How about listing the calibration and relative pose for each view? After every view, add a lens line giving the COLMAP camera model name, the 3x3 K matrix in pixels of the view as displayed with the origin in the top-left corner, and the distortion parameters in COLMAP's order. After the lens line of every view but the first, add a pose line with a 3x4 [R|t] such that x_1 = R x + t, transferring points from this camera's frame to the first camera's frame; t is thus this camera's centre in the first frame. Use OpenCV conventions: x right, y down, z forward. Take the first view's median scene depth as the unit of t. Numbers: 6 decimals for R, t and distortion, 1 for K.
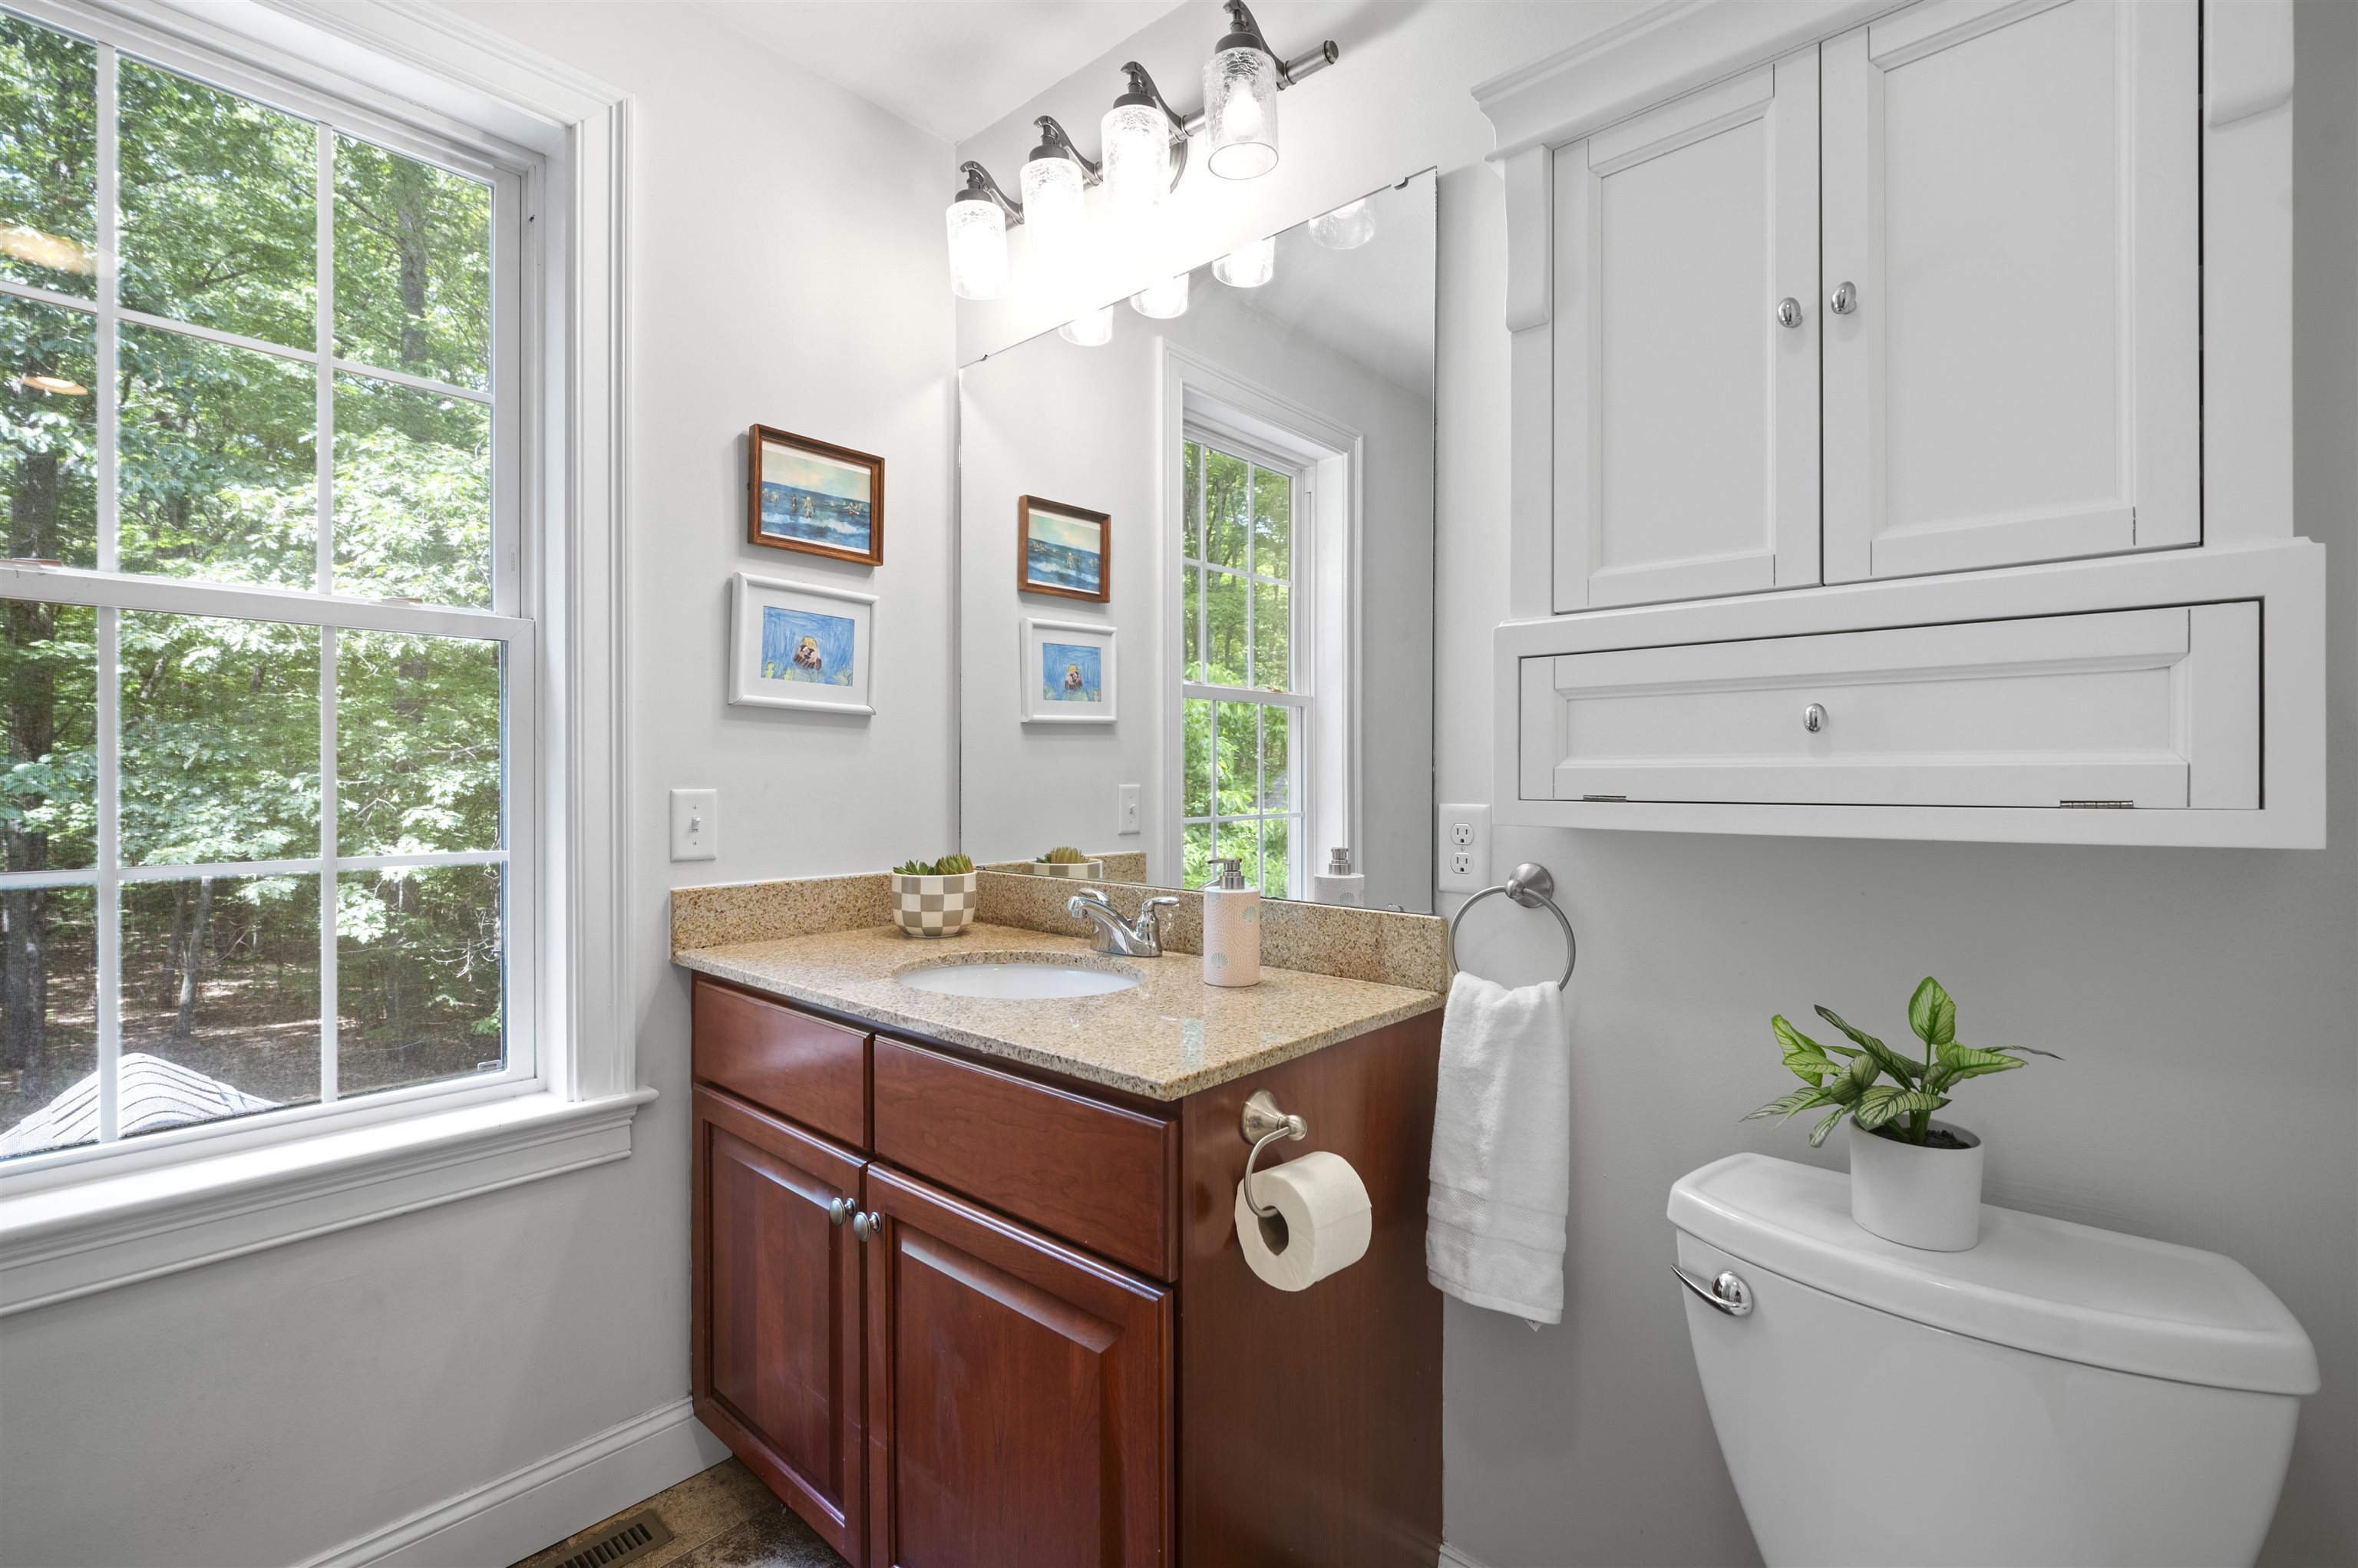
lens RADIAL K [[1042.1, 0, 1185.0], [0, 1042.1, 775.1], [0, 0, 1]] dist [-0.002123, 0.000341]
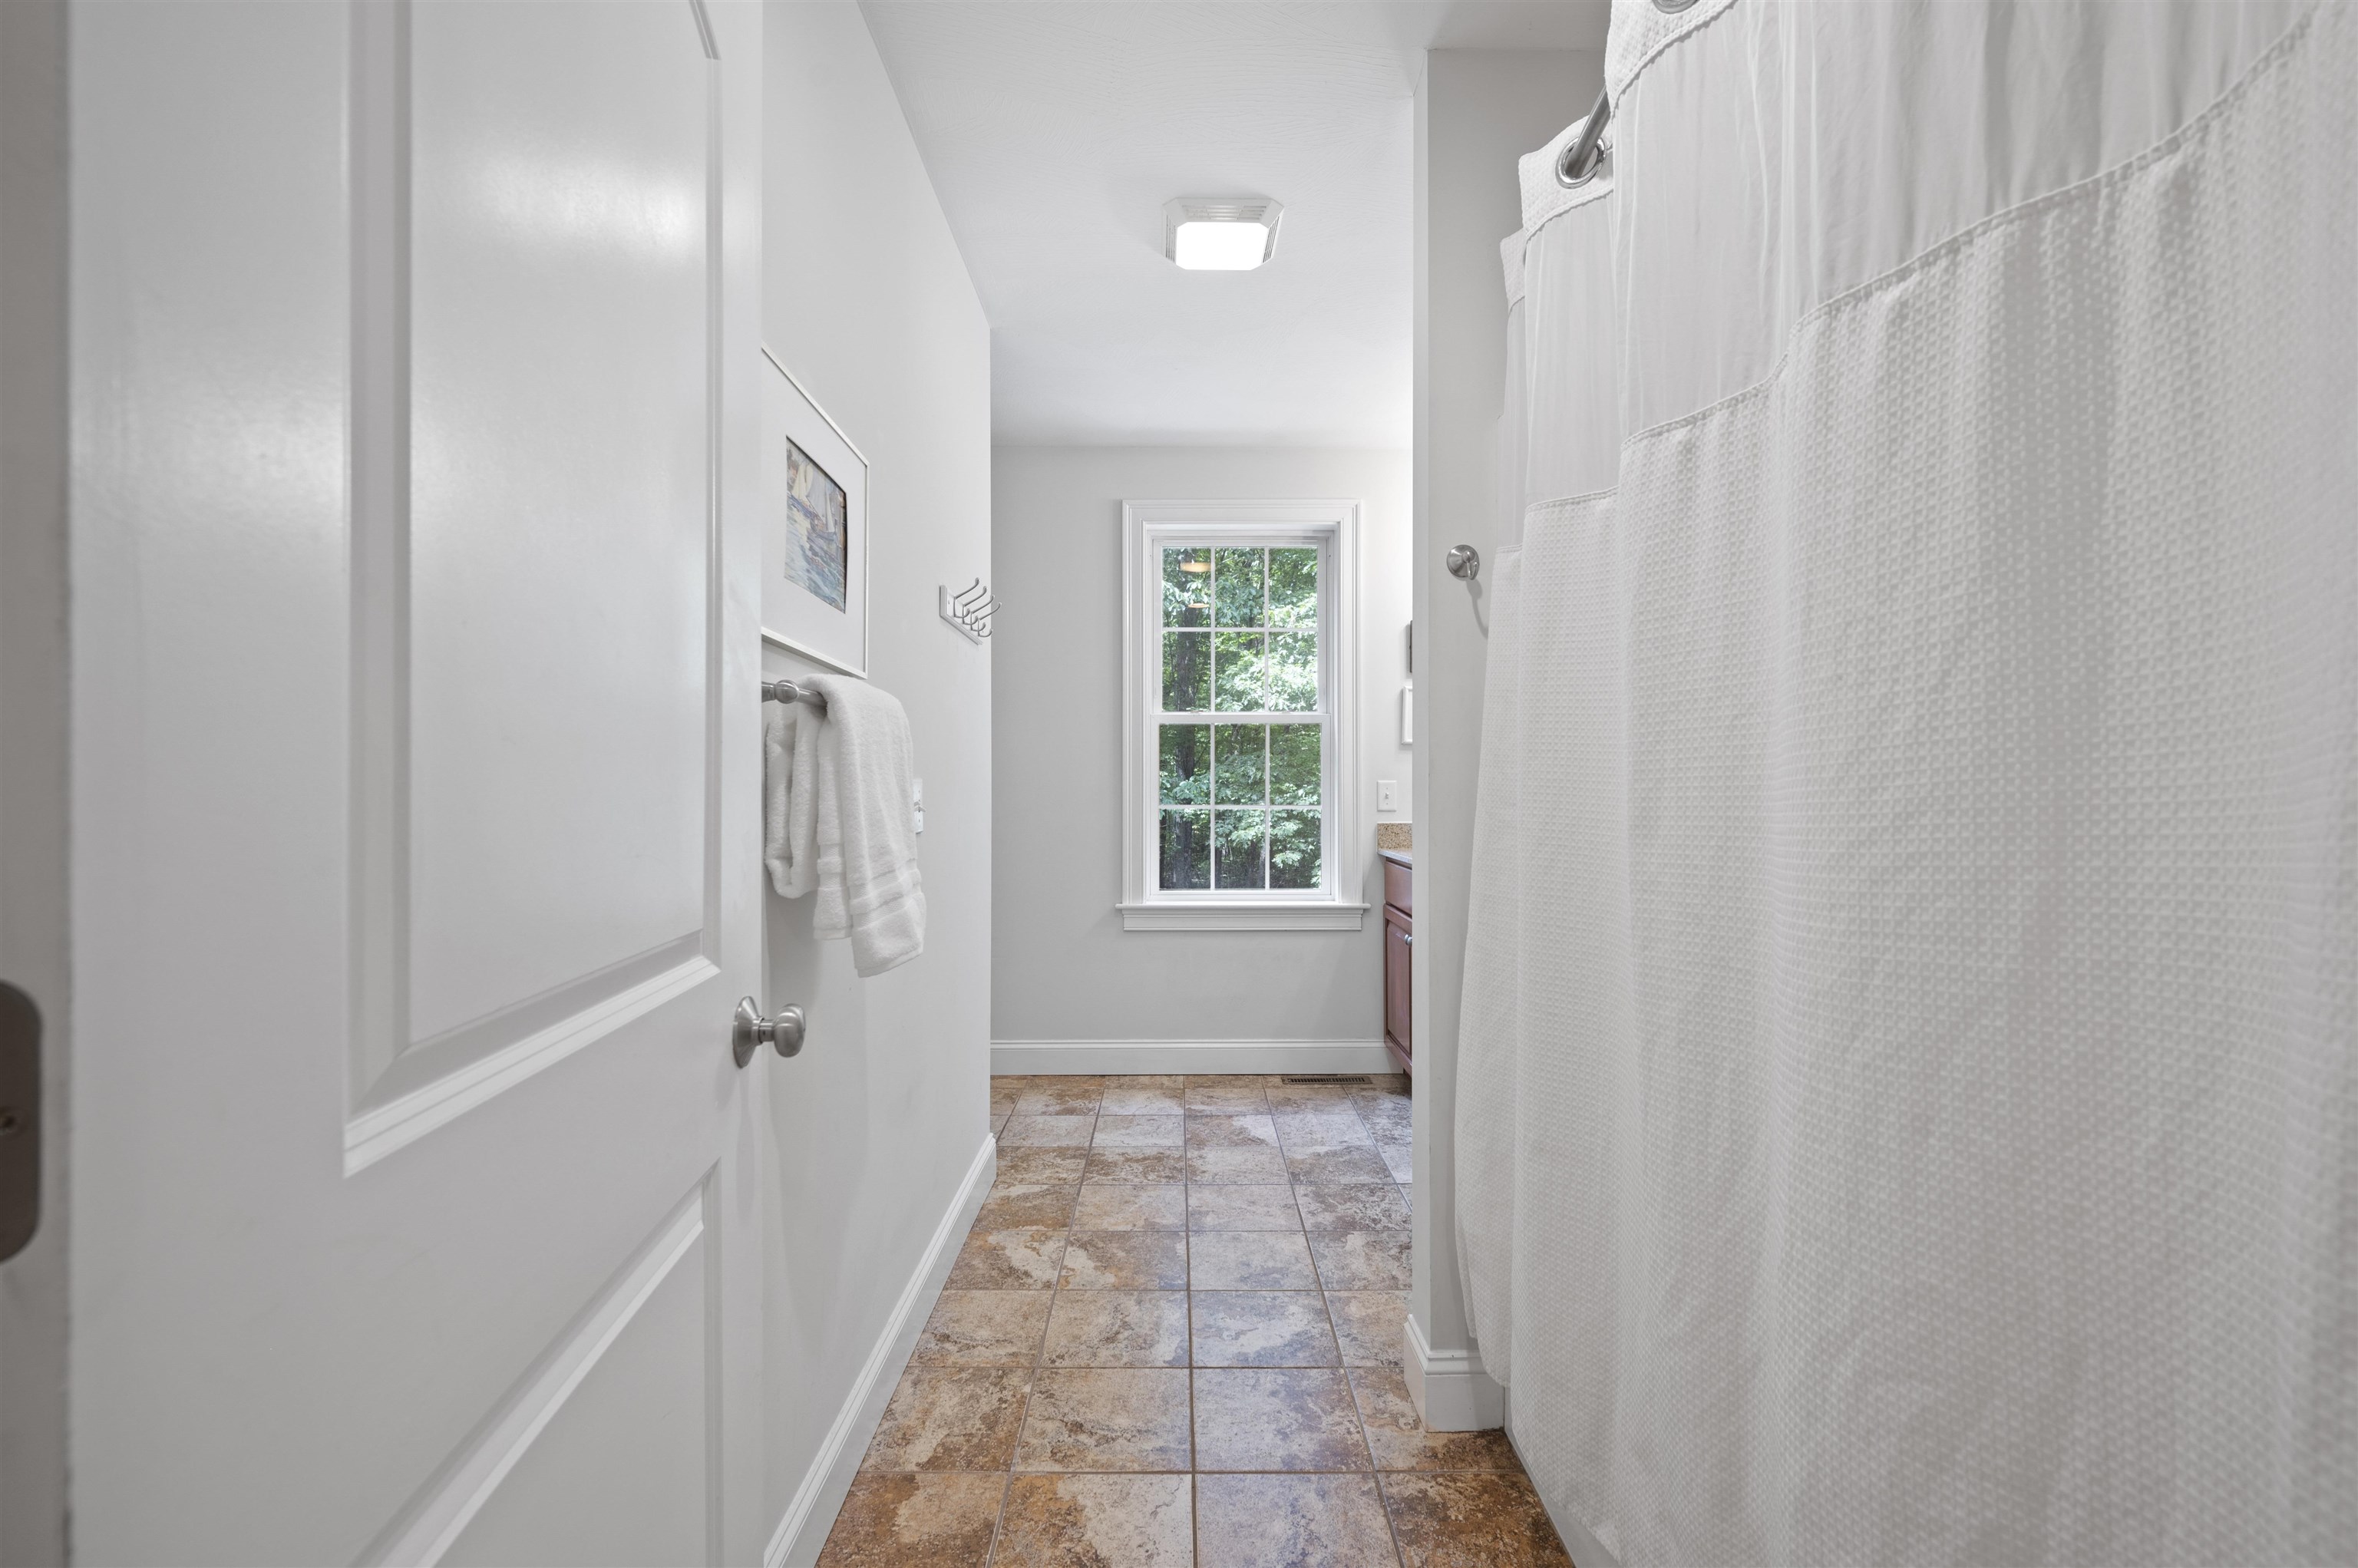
lens RADIAL K [[998.6, 0, 1178.0], [0, 998.6, 789.7], [0, 0, 1]] dist [-0.007282, 0.000238]
pose [[0.665322, 0.000024, -0.746556, 0.888390], [-0.001153, 0.999999, -0.000995, 0.036880], [0.746555, 0.001523, 0.665322, -0.842470]]
